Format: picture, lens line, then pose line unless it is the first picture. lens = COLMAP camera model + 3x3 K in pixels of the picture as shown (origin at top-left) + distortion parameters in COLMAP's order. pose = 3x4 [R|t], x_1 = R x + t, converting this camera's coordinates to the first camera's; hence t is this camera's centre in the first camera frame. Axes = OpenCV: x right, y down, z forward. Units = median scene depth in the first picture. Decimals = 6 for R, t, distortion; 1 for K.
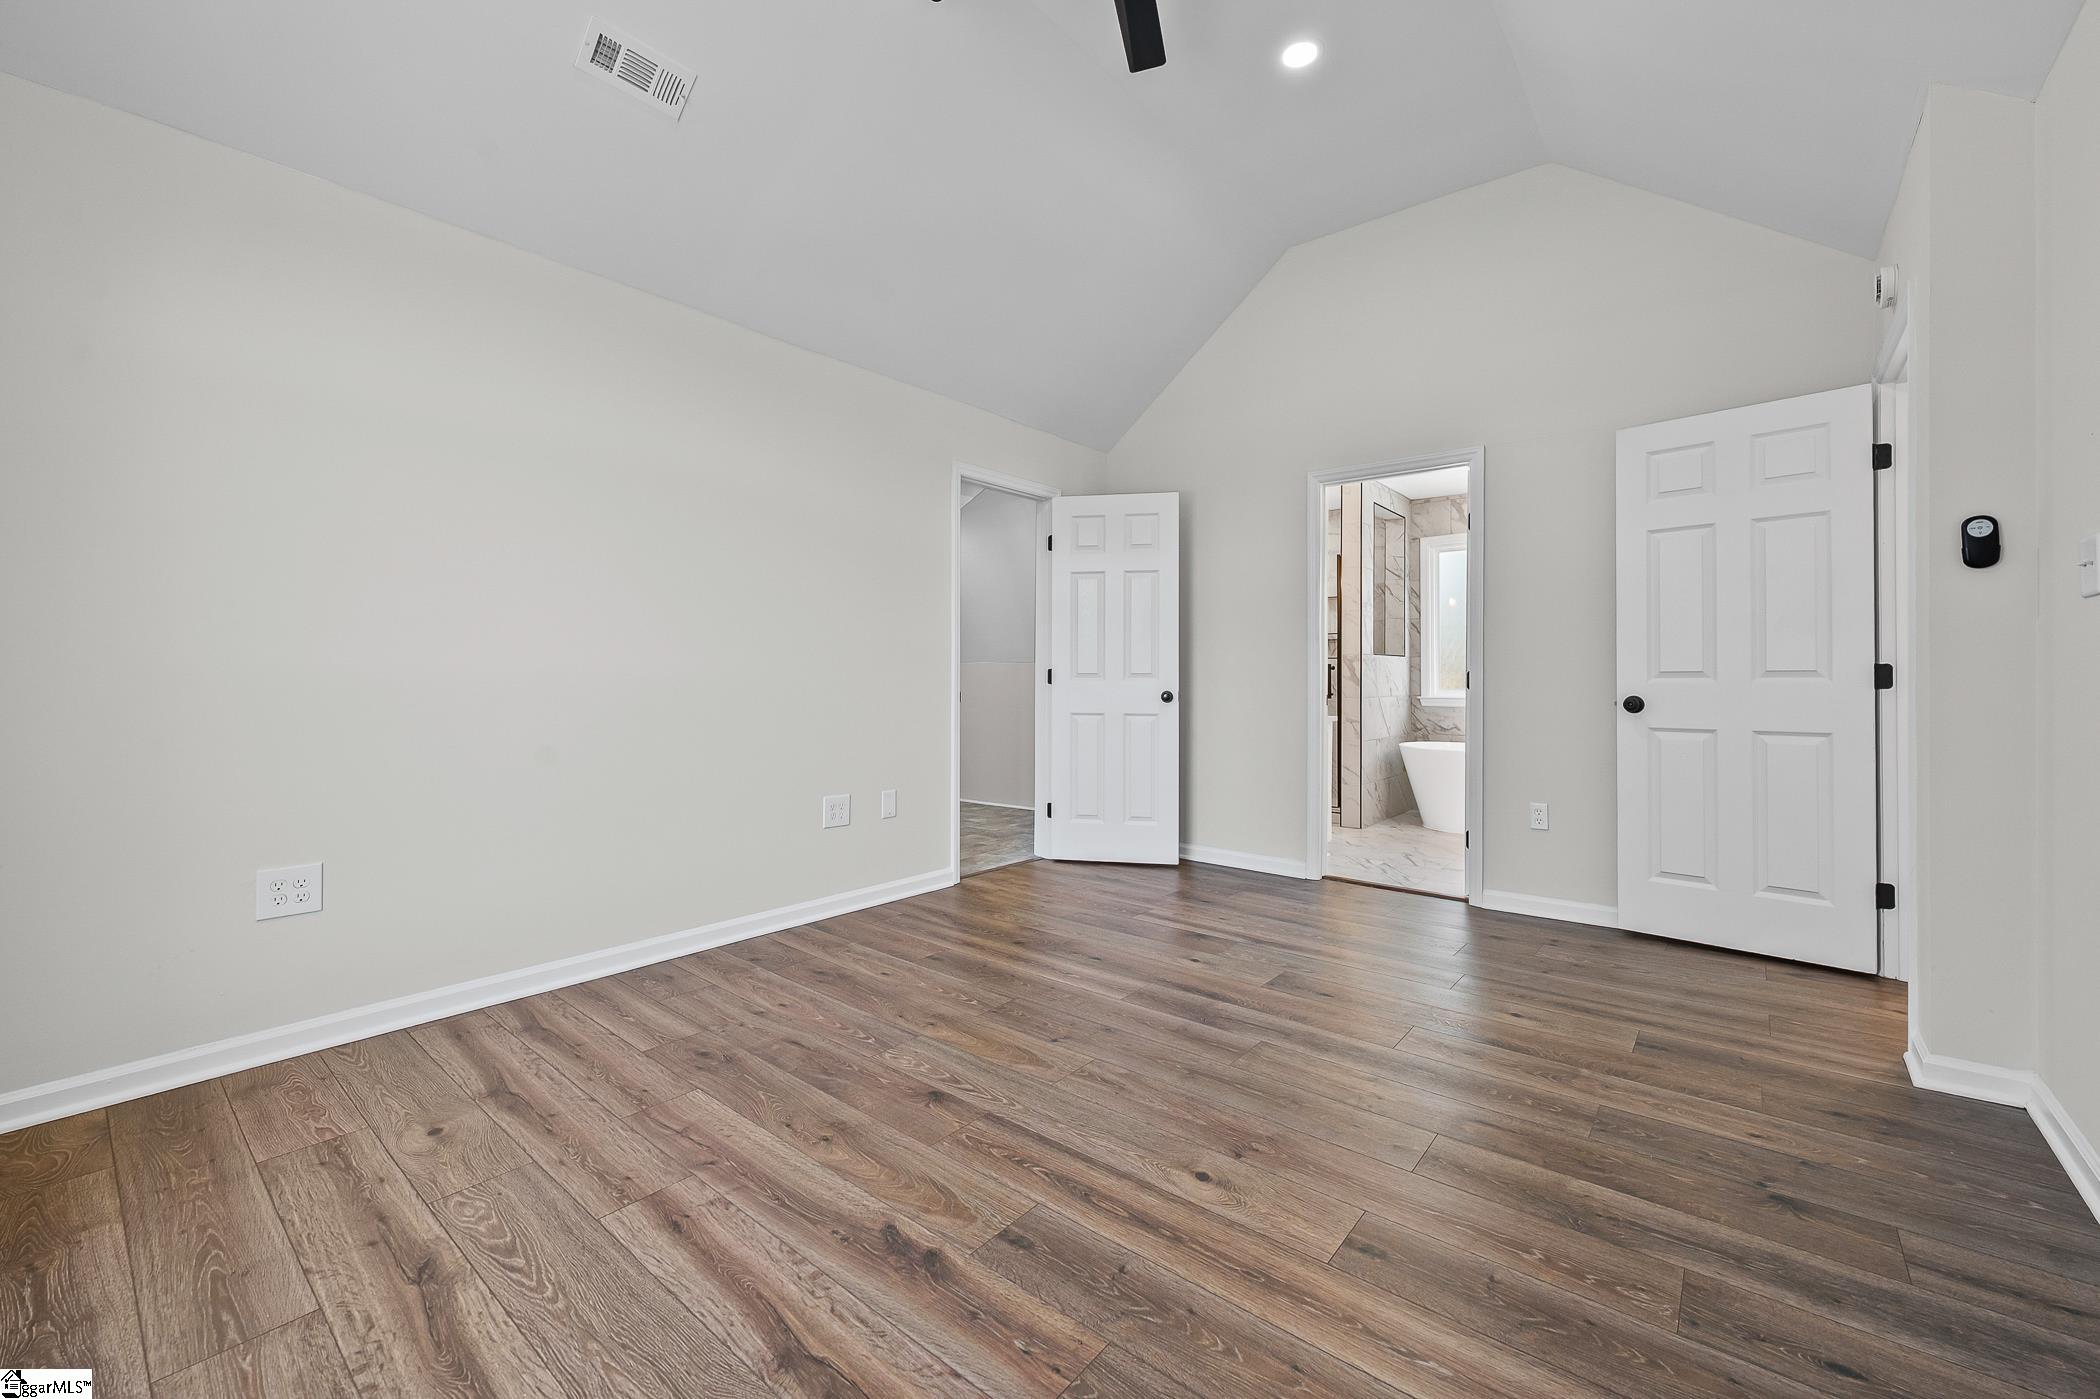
lens RADIAL K [[832.0, 0, 1050.0], [0, 832.0, 699.5], [0, 0, 1]] dist [-0.000170, -0.000092]
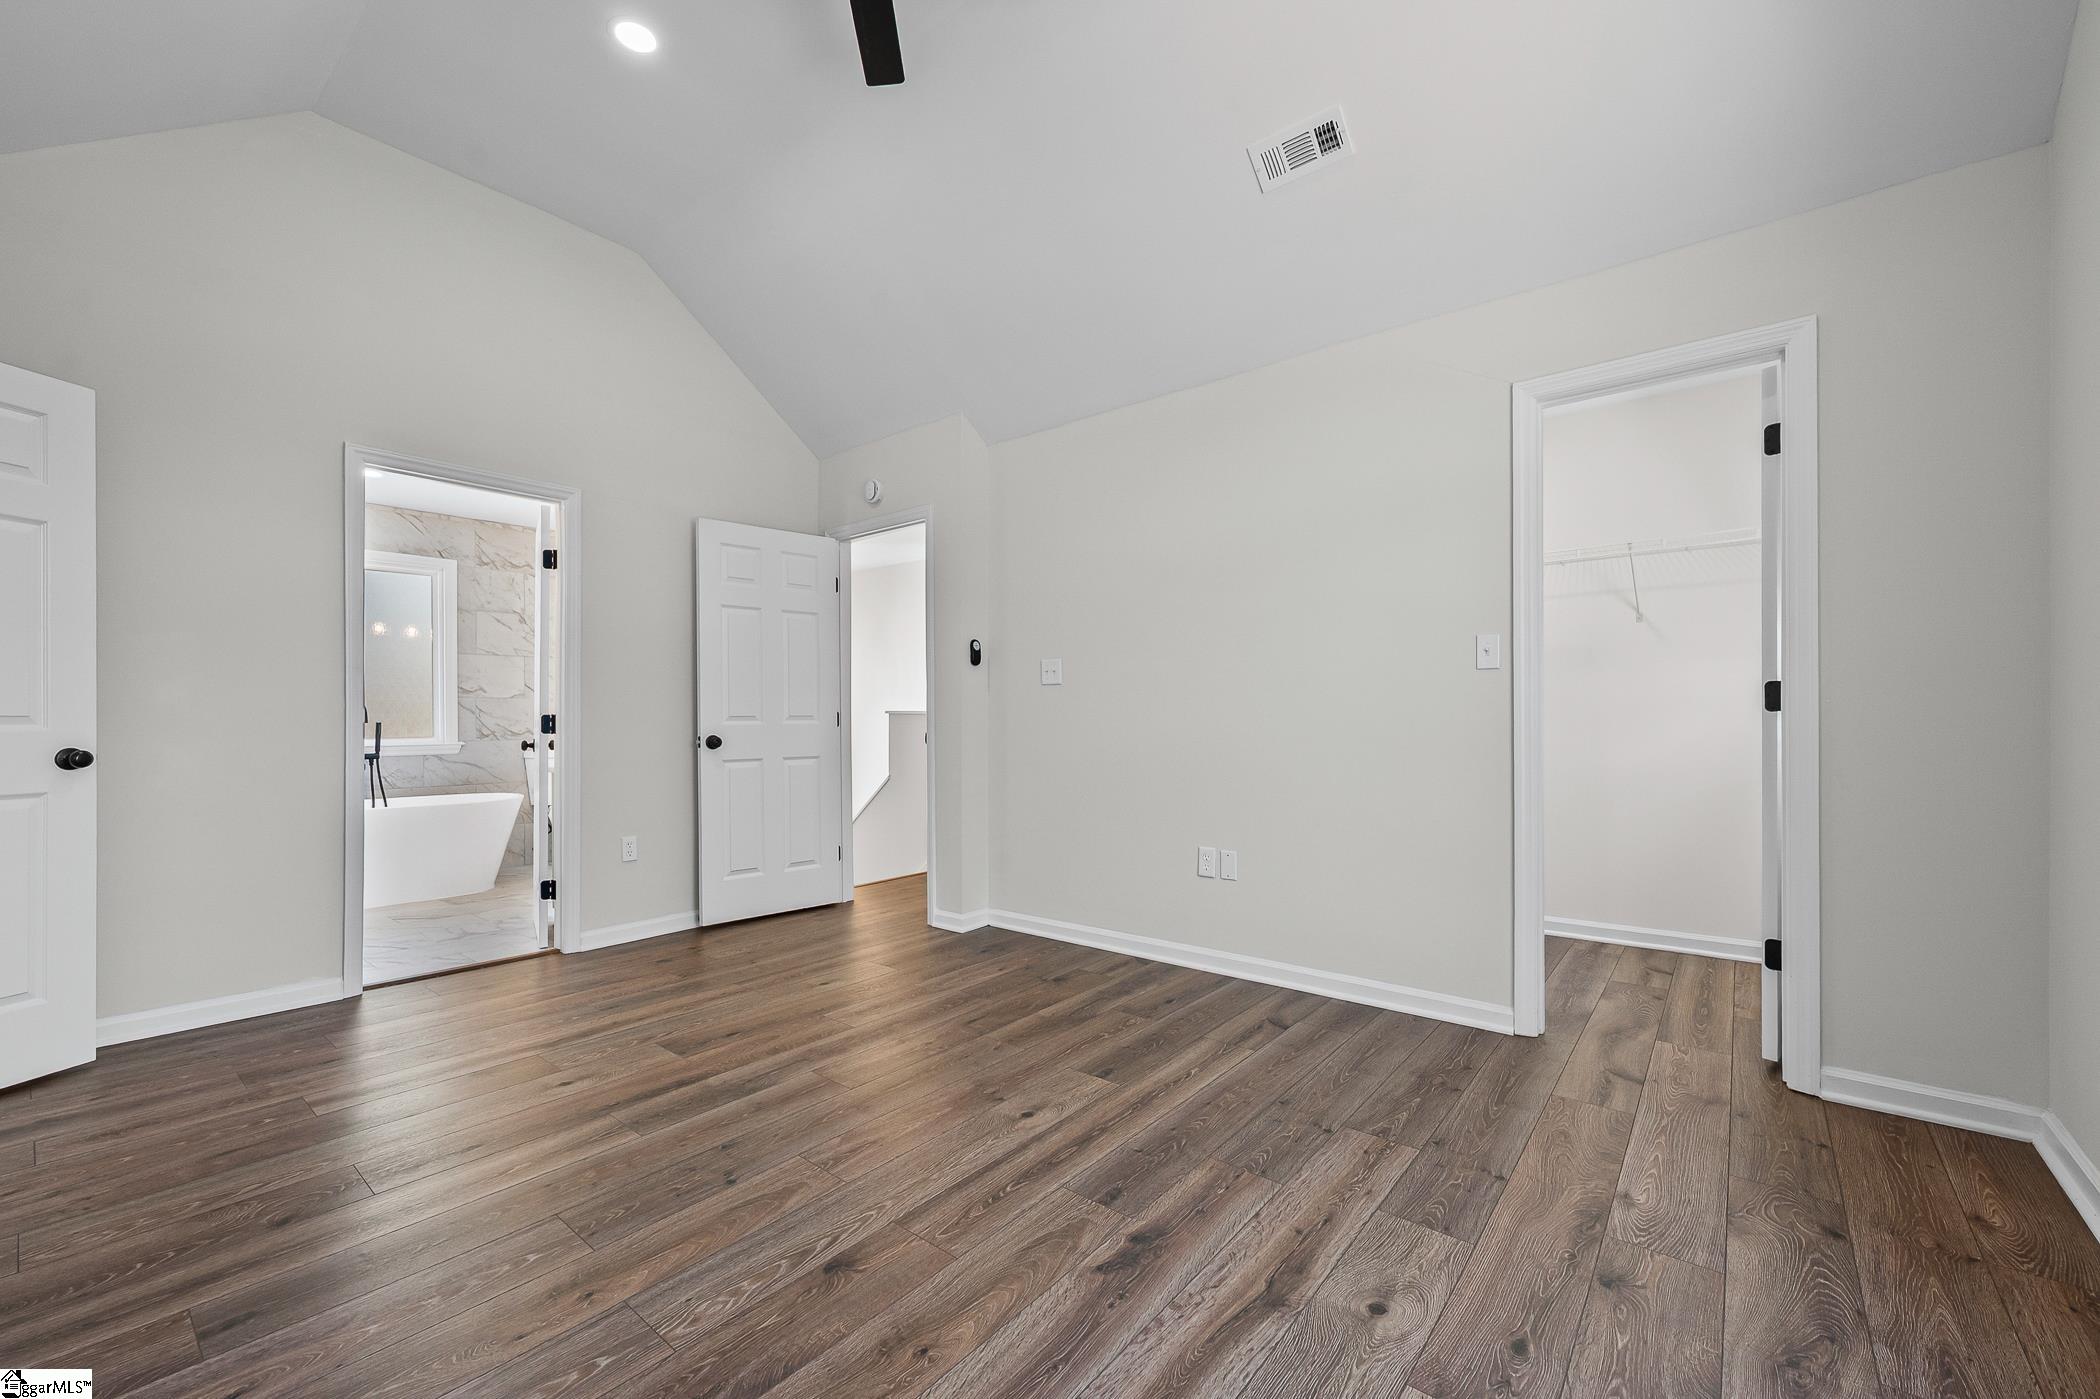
lens RADIAL K [[845.6, 0, 1054.1], [0, 845.6, 739.4], [0, 0, 1]] dist [0.000241, 0.000274]
pose [[-0.003176, -0.024677, 0.999690, -0.972886], [0.030110, 0.999240, 0.024762, -0.024819], [-0.999542, 0.030180, -0.002430, 0.845029]]
